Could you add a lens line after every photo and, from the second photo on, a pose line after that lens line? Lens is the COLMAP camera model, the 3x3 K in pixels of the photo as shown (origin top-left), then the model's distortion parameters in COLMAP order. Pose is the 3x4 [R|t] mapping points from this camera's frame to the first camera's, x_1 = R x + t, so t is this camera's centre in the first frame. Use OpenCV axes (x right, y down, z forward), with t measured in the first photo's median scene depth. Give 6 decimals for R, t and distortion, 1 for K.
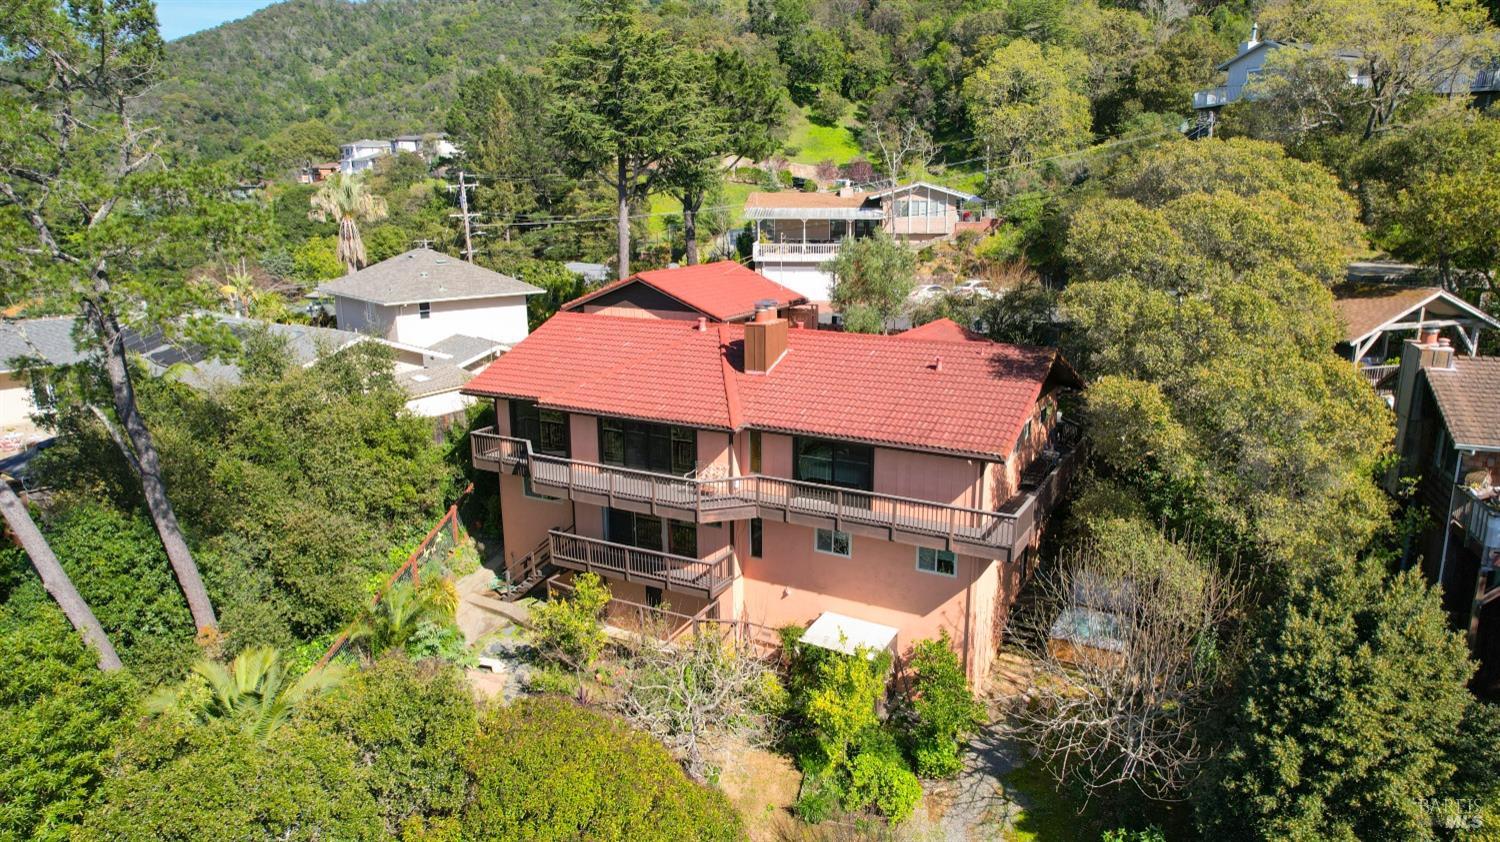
lens RADIAL K [[961.9, 0, 768.3], [0, 961.9, 440.1], [0, 0, 1]] dist [-0.065415, 0.041154]
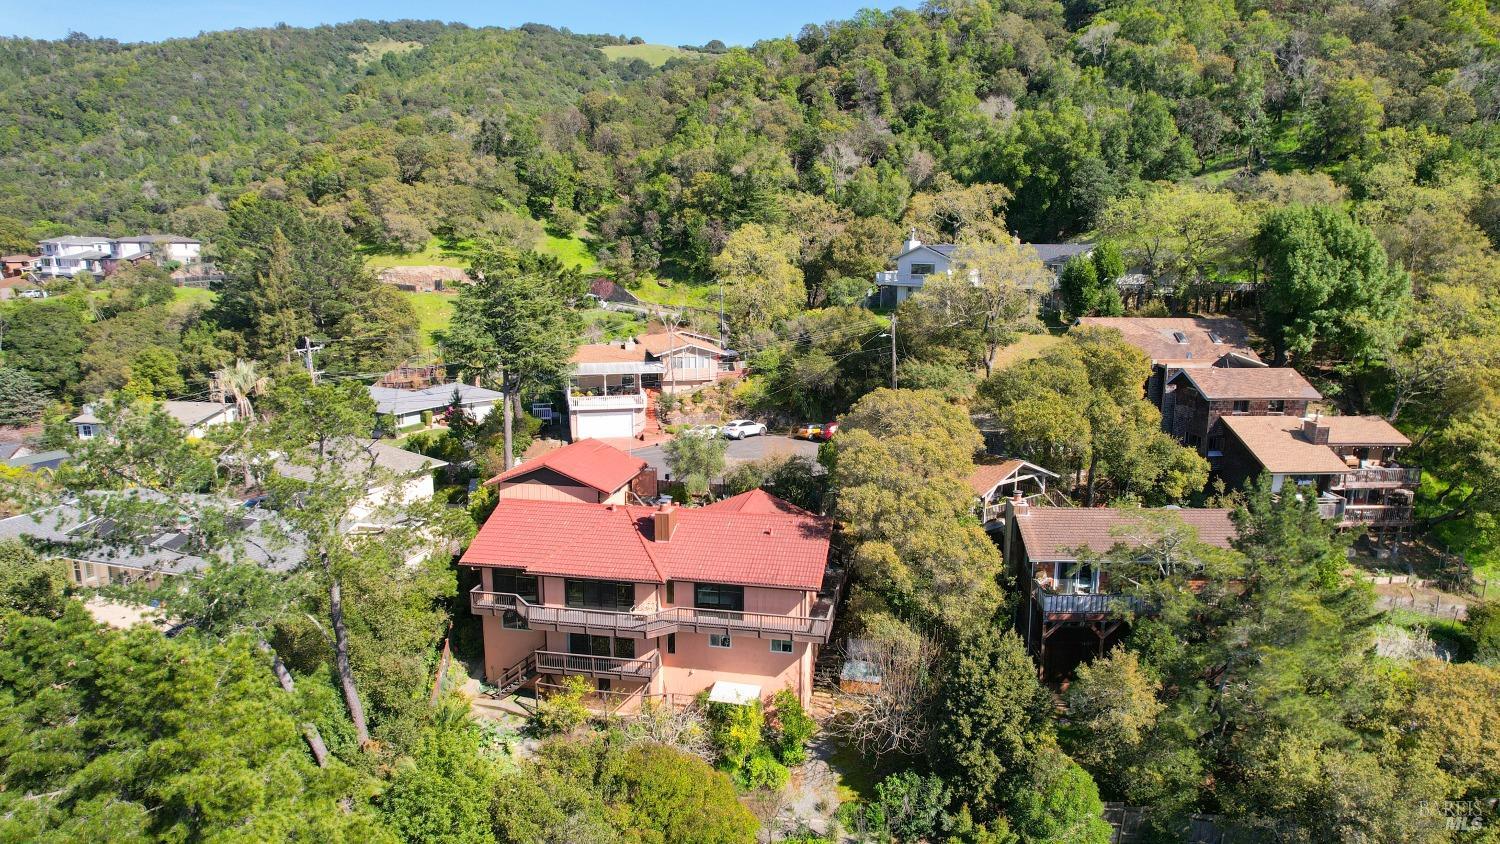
lens RADIAL K [[961.9, 0, 768.3], [0, 961.9, 441.1], [0, 0, 1]] dist [-0.065415, 0.041154]
pose [[0.948873, -0.051933, 0.311358, -0.377741], [0.065358, 0.997322, -0.032832, -0.193327], [-0.308819, 0.051503, 0.949725, -0.698255]]
